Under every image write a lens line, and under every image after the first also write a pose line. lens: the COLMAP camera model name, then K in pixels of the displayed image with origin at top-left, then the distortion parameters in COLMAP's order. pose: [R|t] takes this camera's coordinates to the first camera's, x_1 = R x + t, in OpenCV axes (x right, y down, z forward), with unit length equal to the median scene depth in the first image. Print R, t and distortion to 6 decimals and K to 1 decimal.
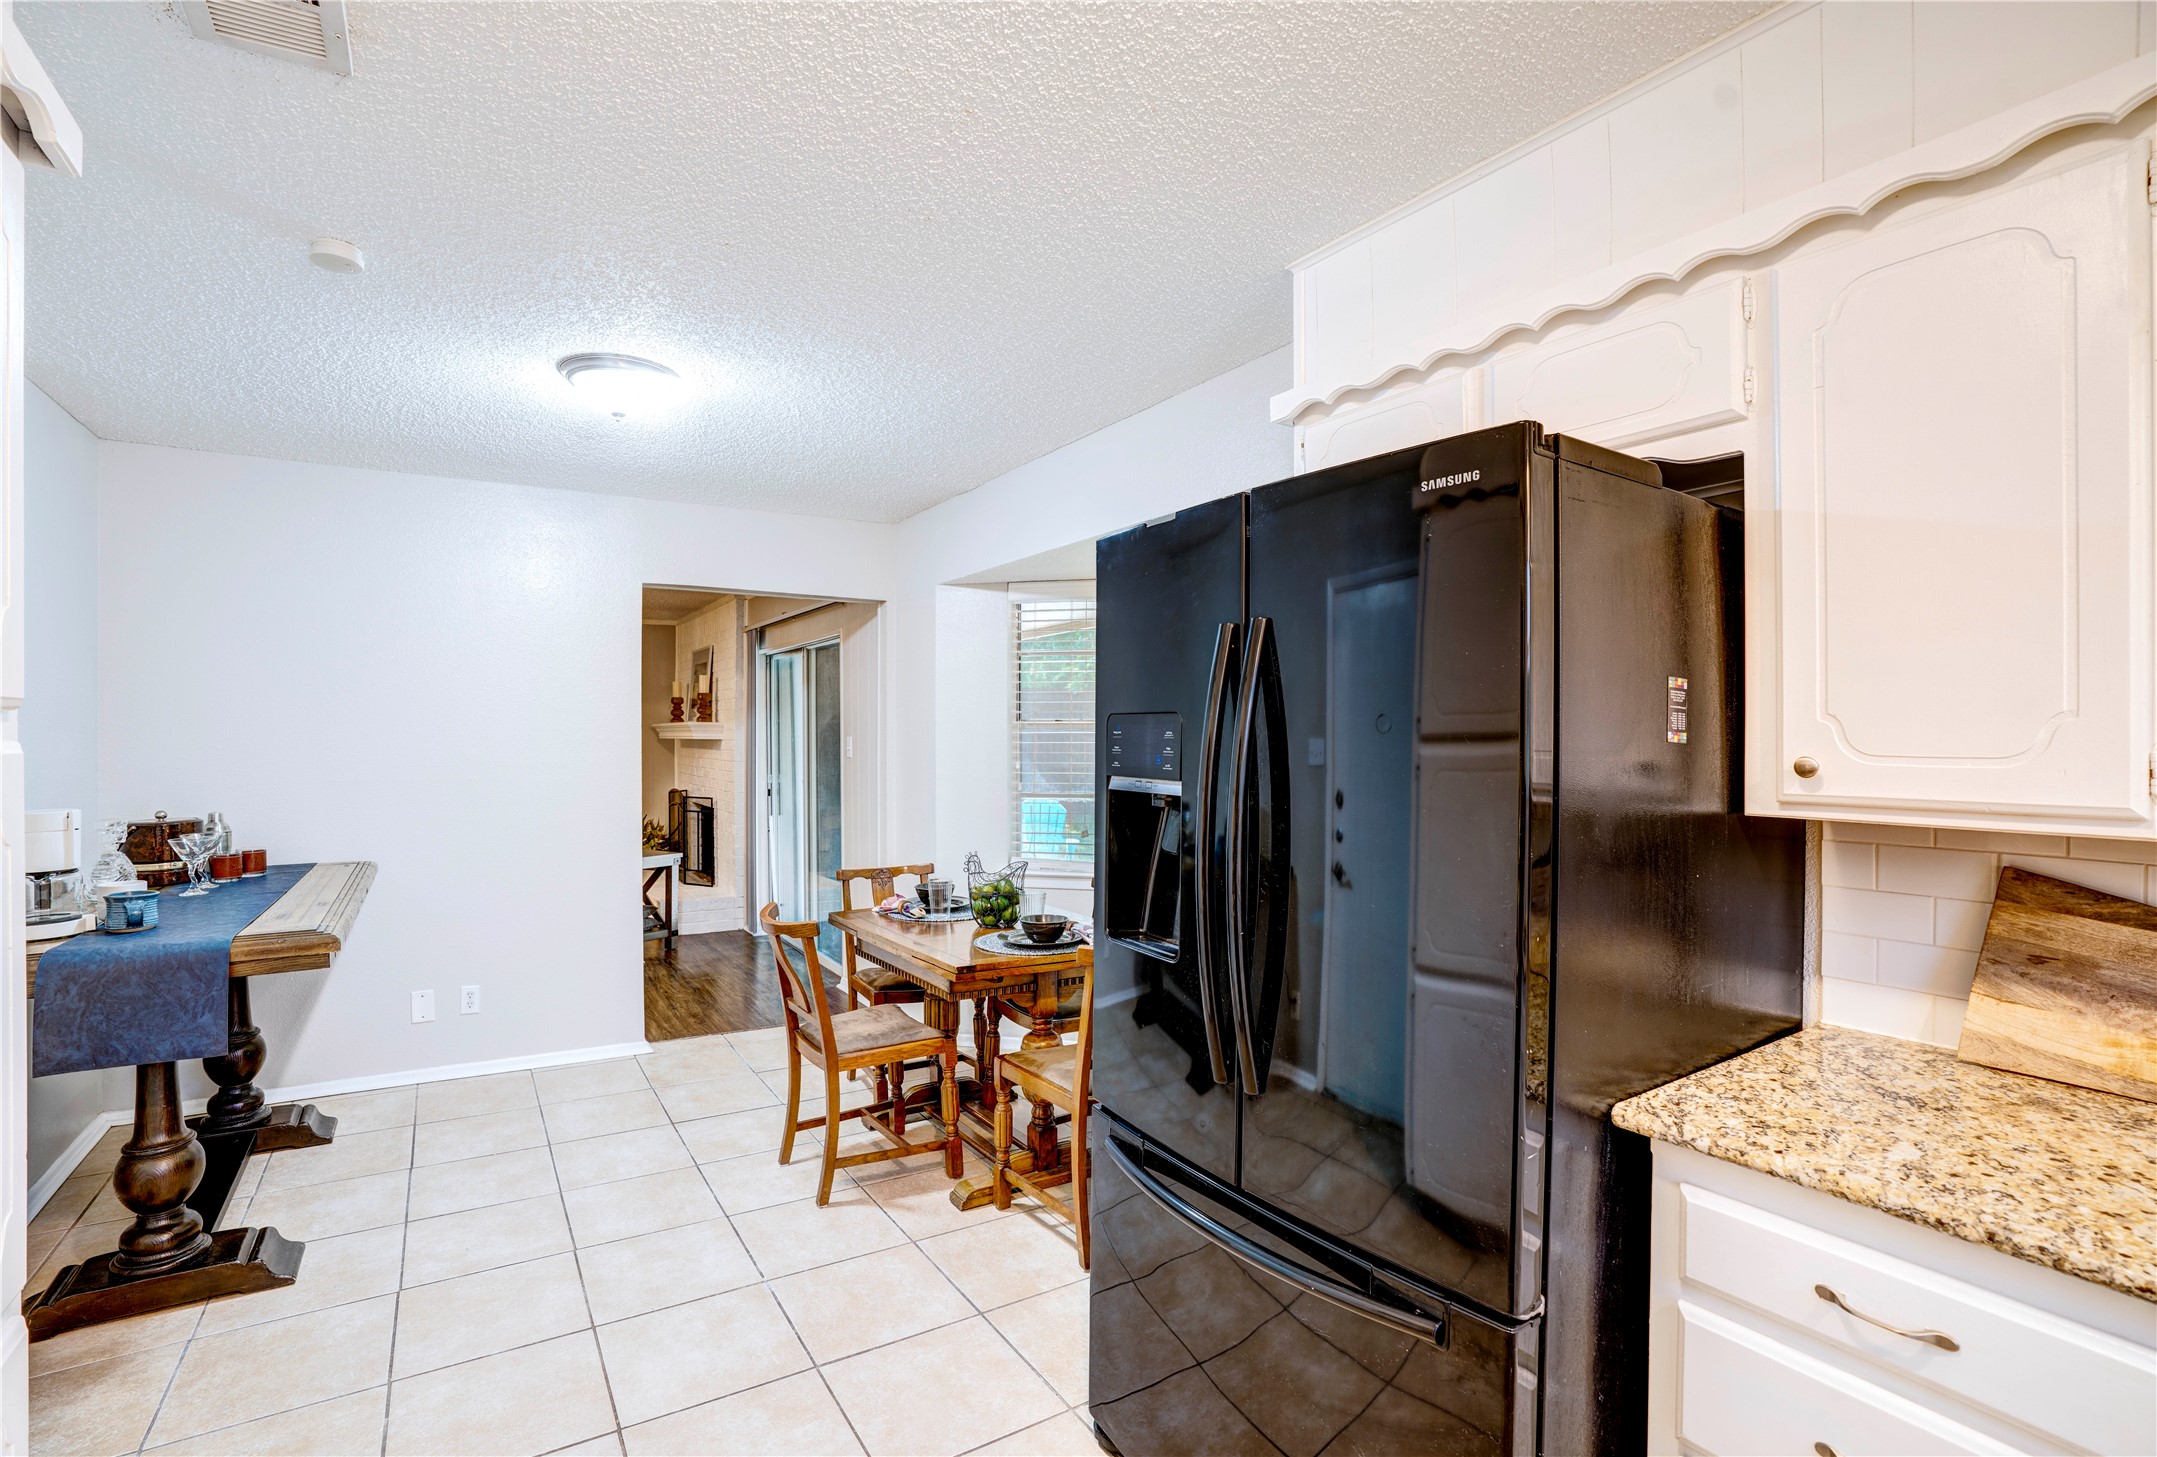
lens RADIAL K [[995.0, 0, 1050.6], [0, 995.0, 733.0], [0, 0, 1]] dist [-0.017765, 0.000177]
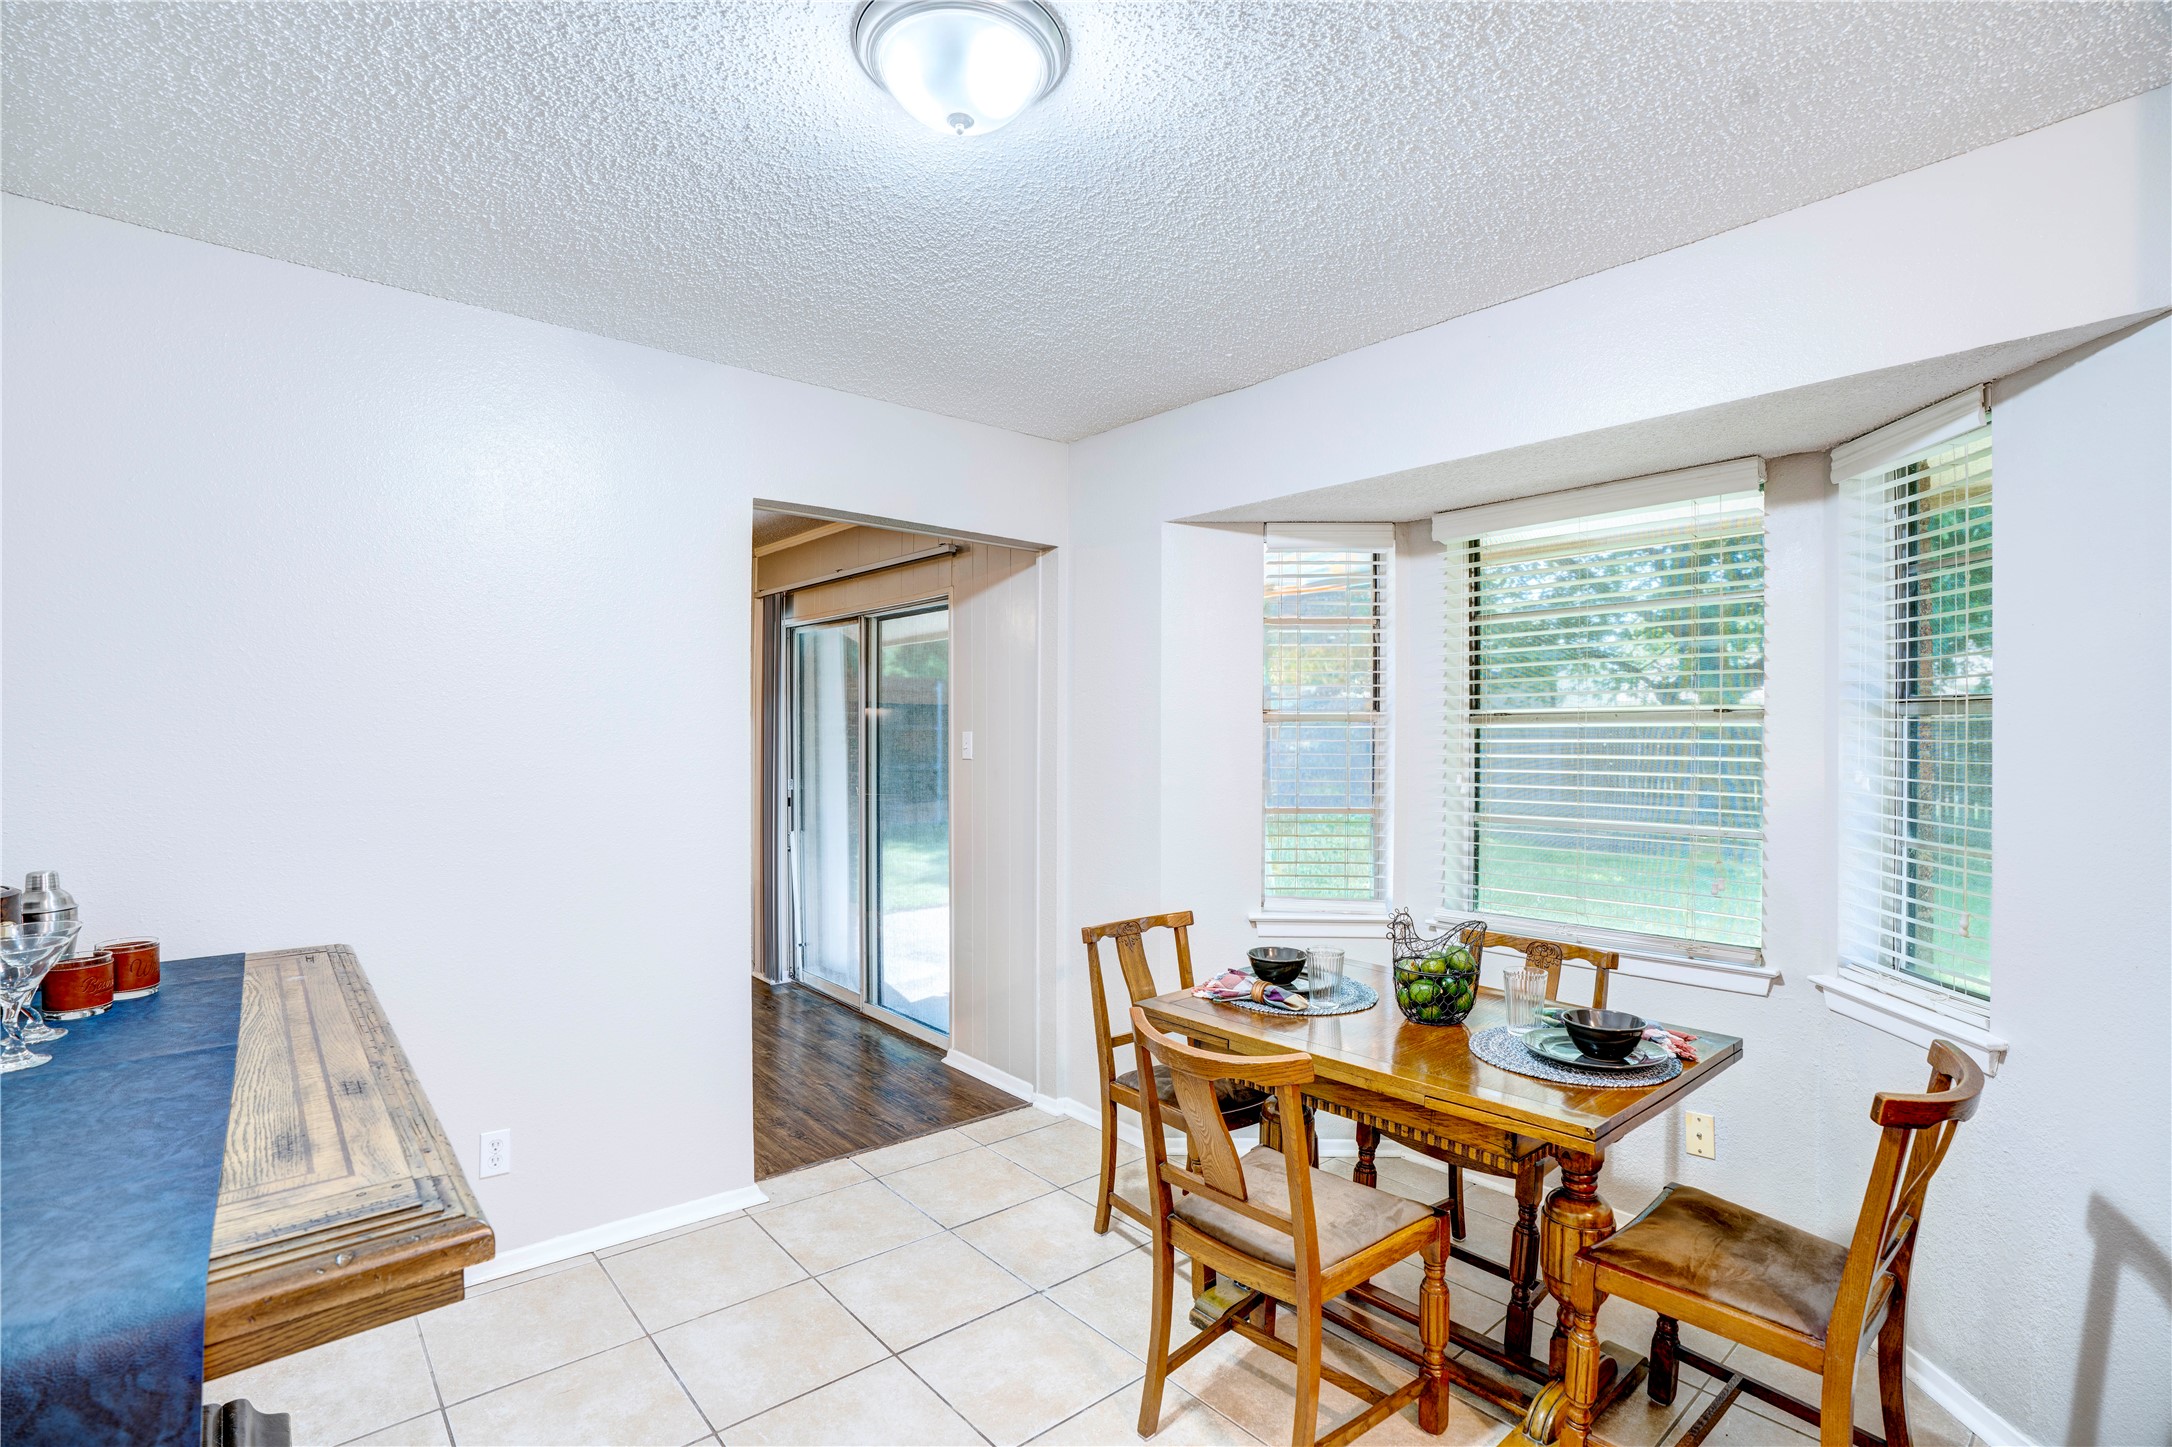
lens RADIAL K [[989.7, 0, 1087.5], [0, 989.7, 708.8], [0, 0, 1]] dist [-0.068565, 0.033461]
pose [[0.984211, 0.006028, 0.176896, -0.411405], [-0.002640, 0.999809, -0.019383, 0.002105], [-0.176979, 0.018610, 0.984039, 0.416852]]
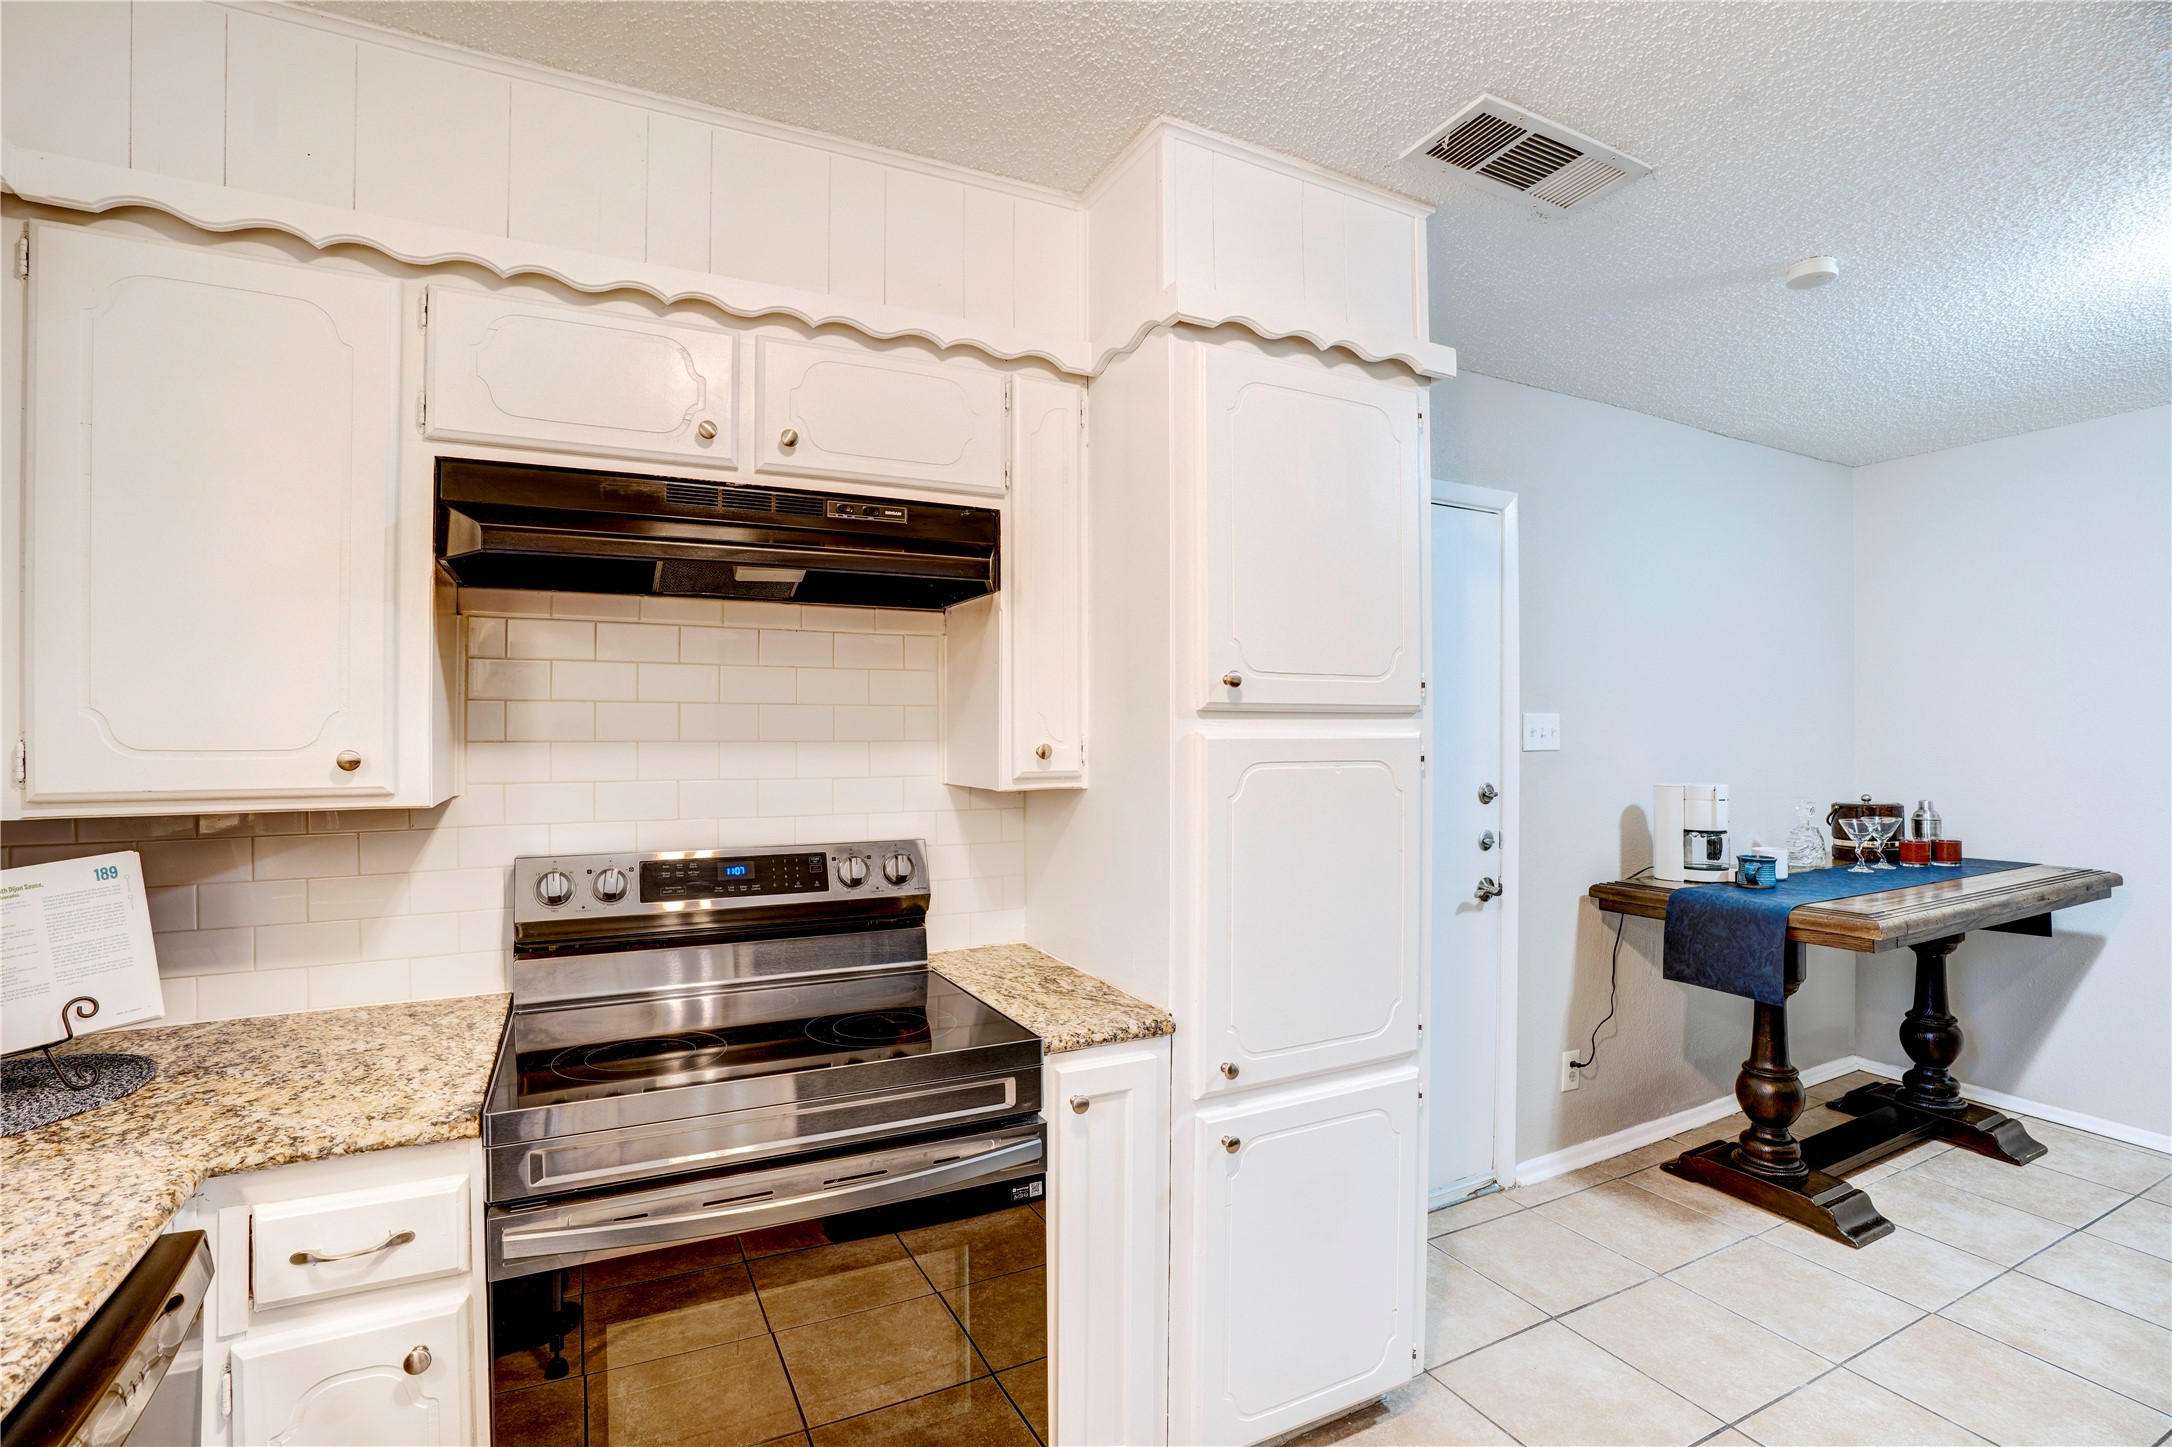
lens RADIAL K [[1011.6, 0, 1076.1], [0, 1011.6, 727.0], [0, 0, 1]] dist [-0.069735, 0.027416]
pose [[-0.085582, 0.000098, -0.996331, 0.261539], [0.004048, 0.999992, -0.000249, 0.000098], [0.996323, -0.004054, -0.085582, 0.200112]]
